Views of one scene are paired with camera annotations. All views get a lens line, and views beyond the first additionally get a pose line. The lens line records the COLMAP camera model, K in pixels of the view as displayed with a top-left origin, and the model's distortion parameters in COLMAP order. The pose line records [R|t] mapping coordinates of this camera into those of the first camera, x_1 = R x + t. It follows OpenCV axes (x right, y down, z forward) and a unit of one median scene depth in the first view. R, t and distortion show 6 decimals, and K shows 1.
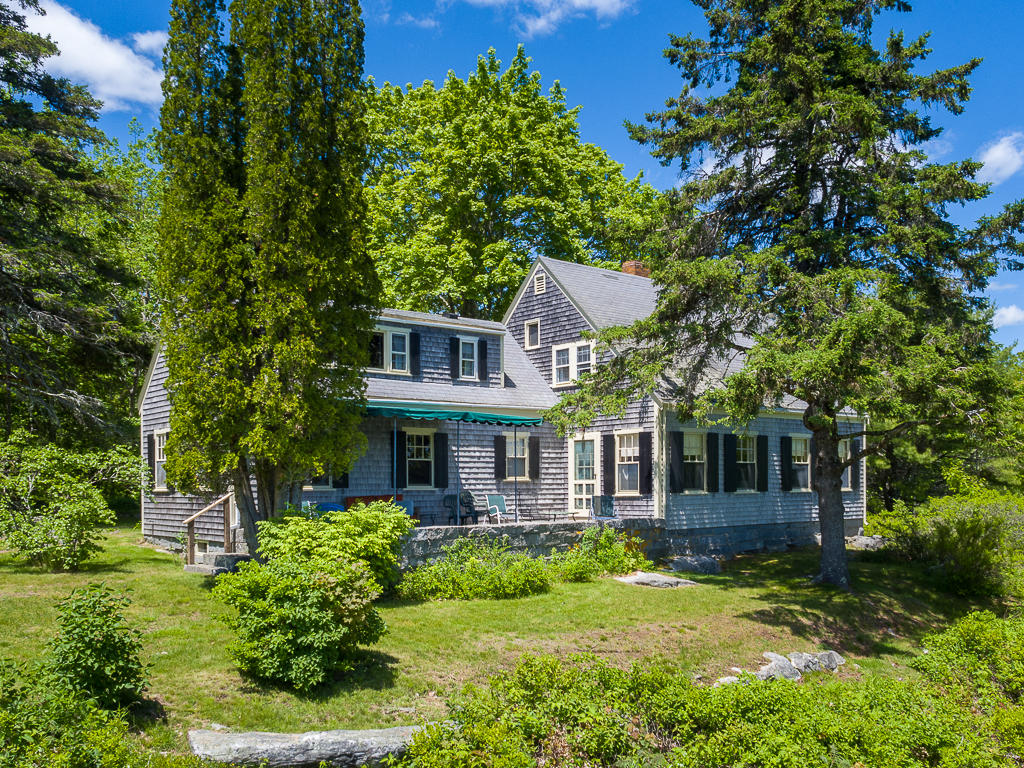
lens RADIAL K [[892.3, 0, 528.5], [0, 892.3, 508.8], [0, 0, 1]] dist [0.009381, -0.006395]
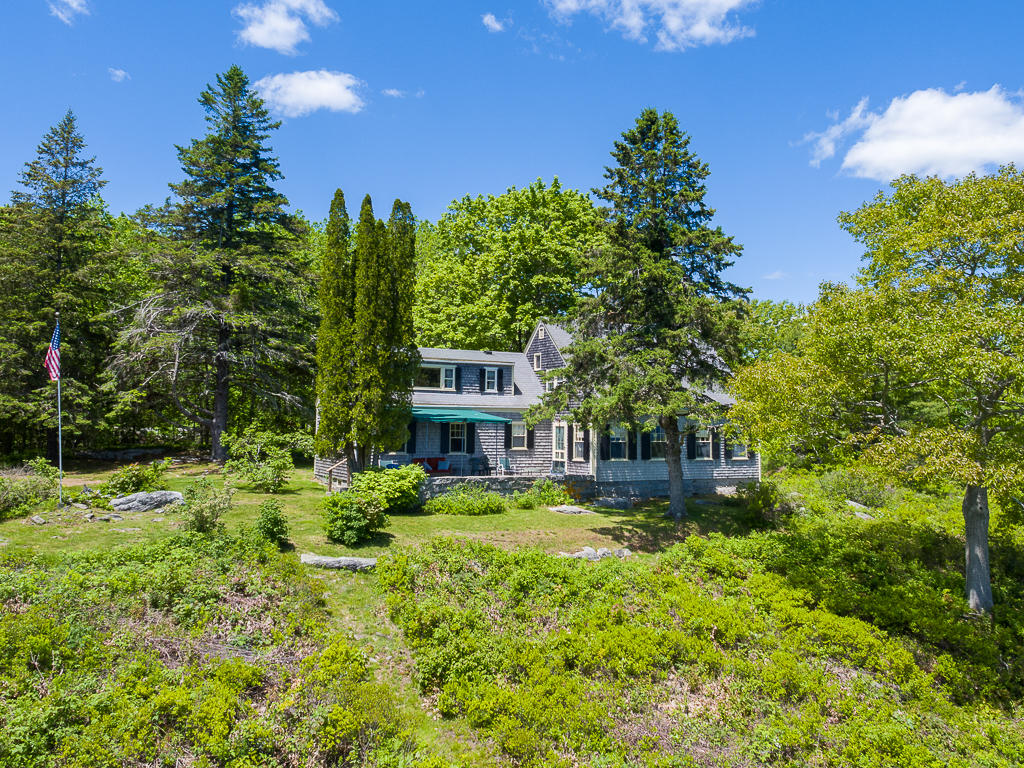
lens RADIAL K [[733.6, 0, 512.1], [0, 733.6, 384.1], [0, 0, 1]] dist [-0.008381, 0.006895]
pose [[0.982233, 0.010048, -0.187397, 0.329963], [-0.027262, 0.995612, -0.089513, -0.042060], [0.185676, 0.093032, 0.978197, -0.553426]]
